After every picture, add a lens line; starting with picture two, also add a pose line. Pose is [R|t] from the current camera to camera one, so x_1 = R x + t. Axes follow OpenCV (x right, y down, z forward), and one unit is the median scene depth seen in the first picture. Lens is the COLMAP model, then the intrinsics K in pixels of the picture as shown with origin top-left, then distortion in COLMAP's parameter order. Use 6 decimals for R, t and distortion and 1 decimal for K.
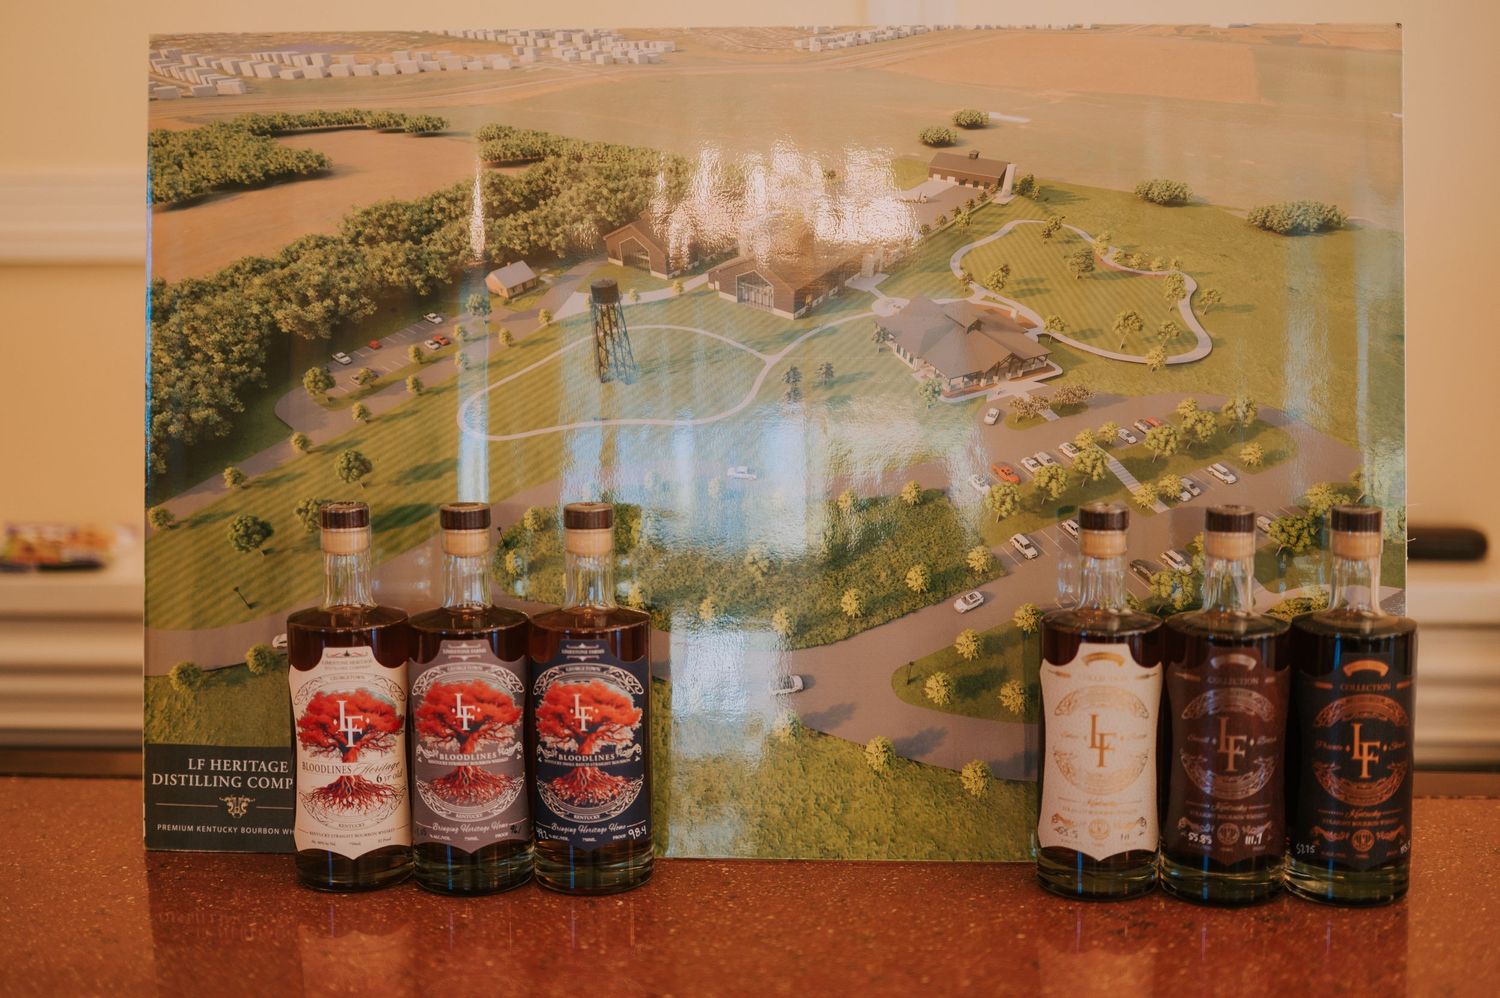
lens RADIAL K [[2155.7, 0, 749.6], [0, 2155.7, 479.4], [0, 0, 1]] dist [-0.004747, 0.022678]
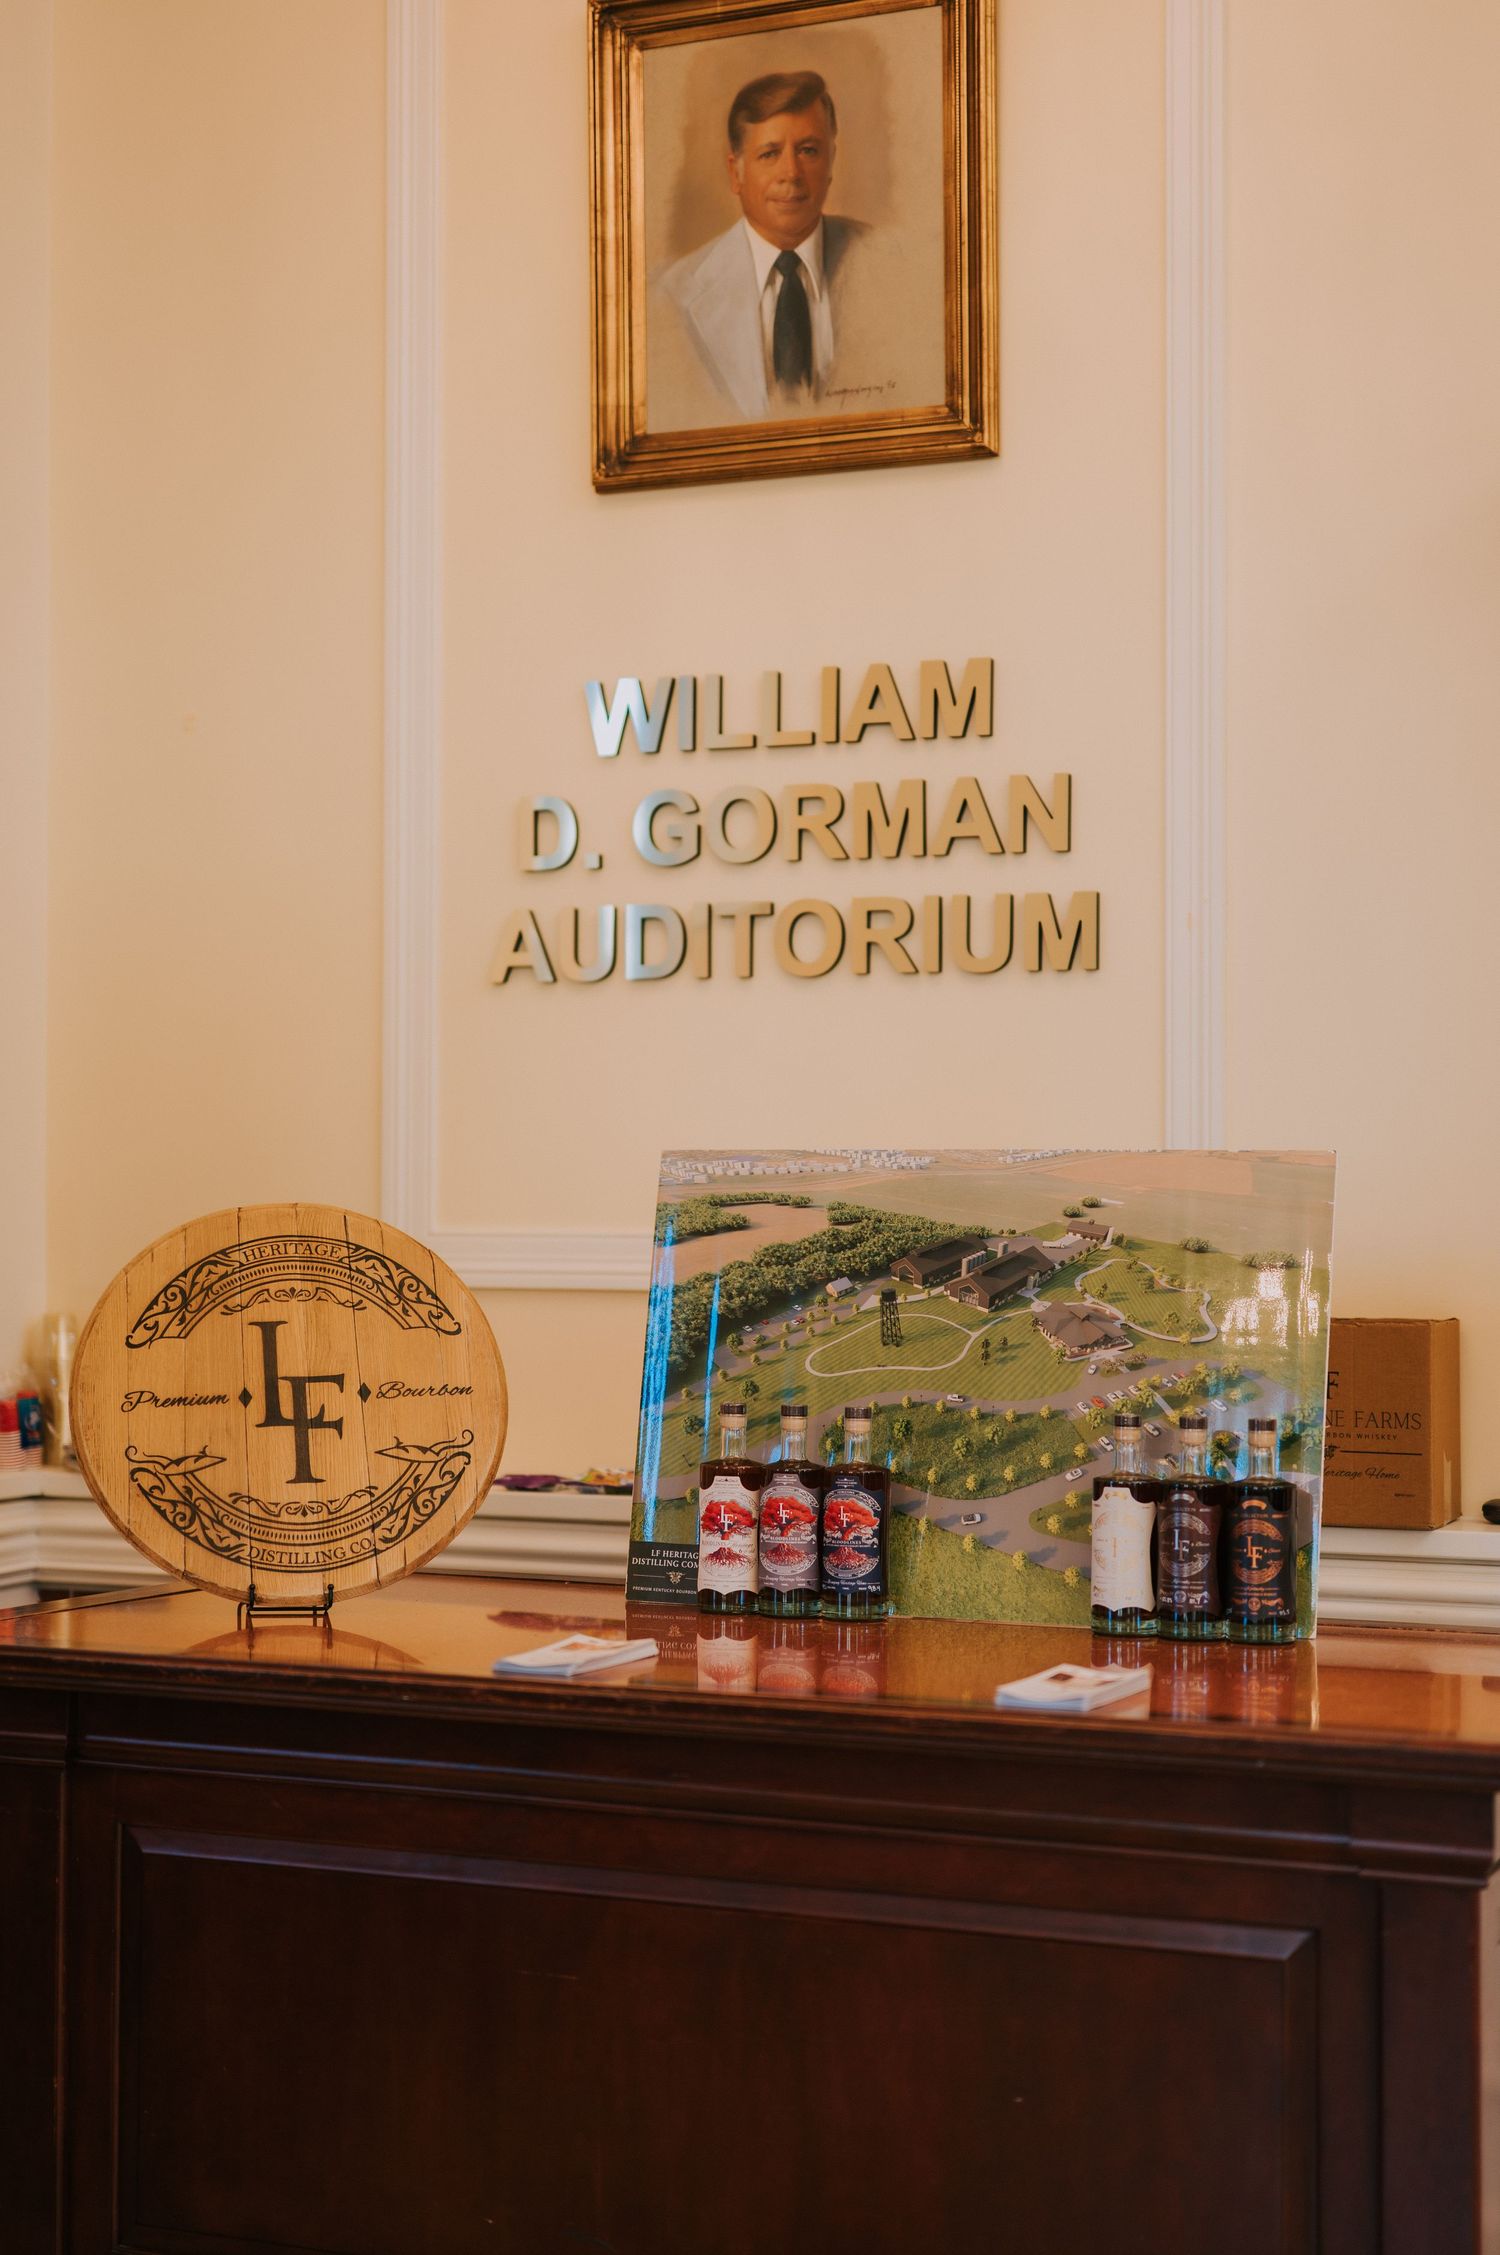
lens RADIAL K [[3240.7, 0, 750.0], [0, 3240.7, 1127.5], [0, 0, 1]] dist [-0.004747, 0.022678]
pose [[0.945326, 0.005701, -0.326078, 0.705928], [-0.066820, 0.982022, -0.176547, 0.260693], [0.319209, 0.188683, 0.928711, -1.568741]]
